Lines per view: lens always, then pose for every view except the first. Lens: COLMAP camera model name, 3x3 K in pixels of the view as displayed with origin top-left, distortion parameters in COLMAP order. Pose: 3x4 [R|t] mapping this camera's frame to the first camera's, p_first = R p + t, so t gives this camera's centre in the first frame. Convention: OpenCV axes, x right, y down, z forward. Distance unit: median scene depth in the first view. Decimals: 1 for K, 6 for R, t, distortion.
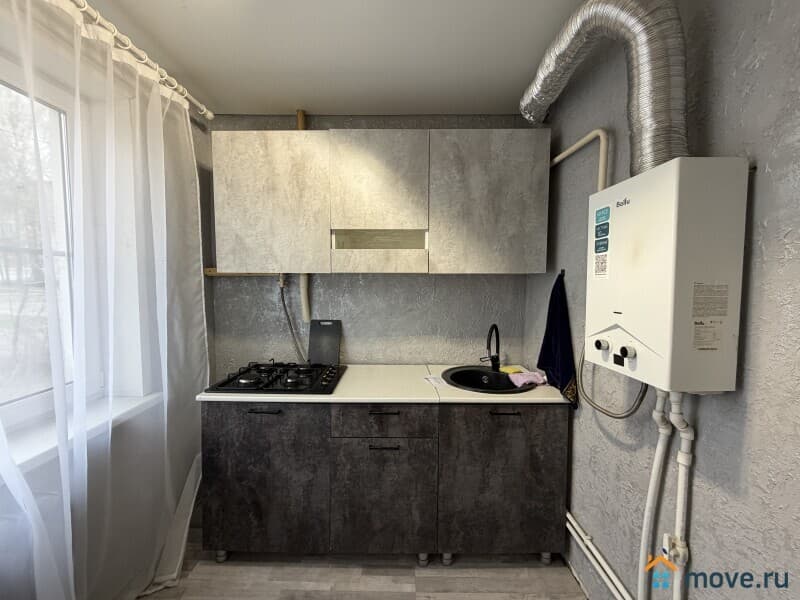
lens RADIAL K [[320.3, 0, 400.0], [0, 320.3, 300.0], [0, 0, 1]] dist [-0.000078, -0.000007]
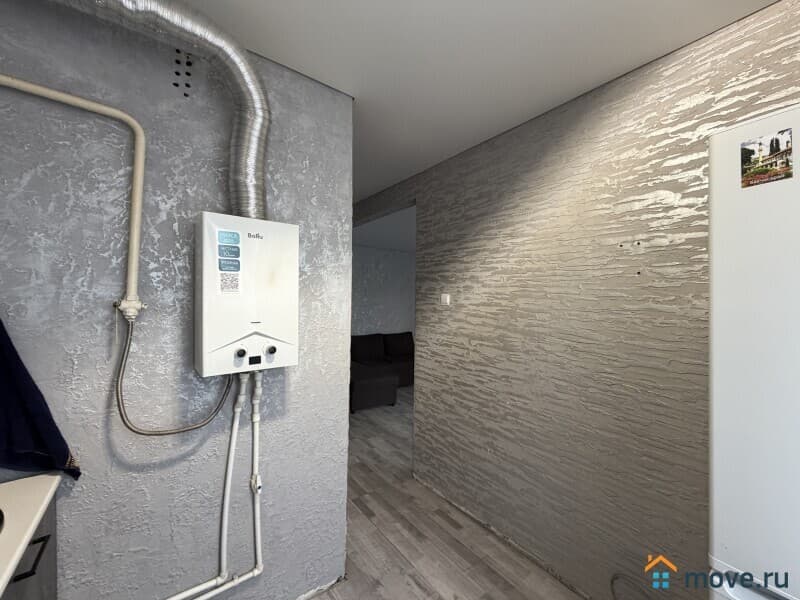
lens RADIAL K [[320.3, 0, 400.0], [0, 320.3, 300.0], [0, 0, 1]] dist [-0.000078, -0.000007]
pose [[-0.609152, -0.008705, 0.793006, -0.627471], [0.039234, 0.998385, 0.041097, -0.073428], [-0.792082, 0.056147, -0.607827, 1.247672]]
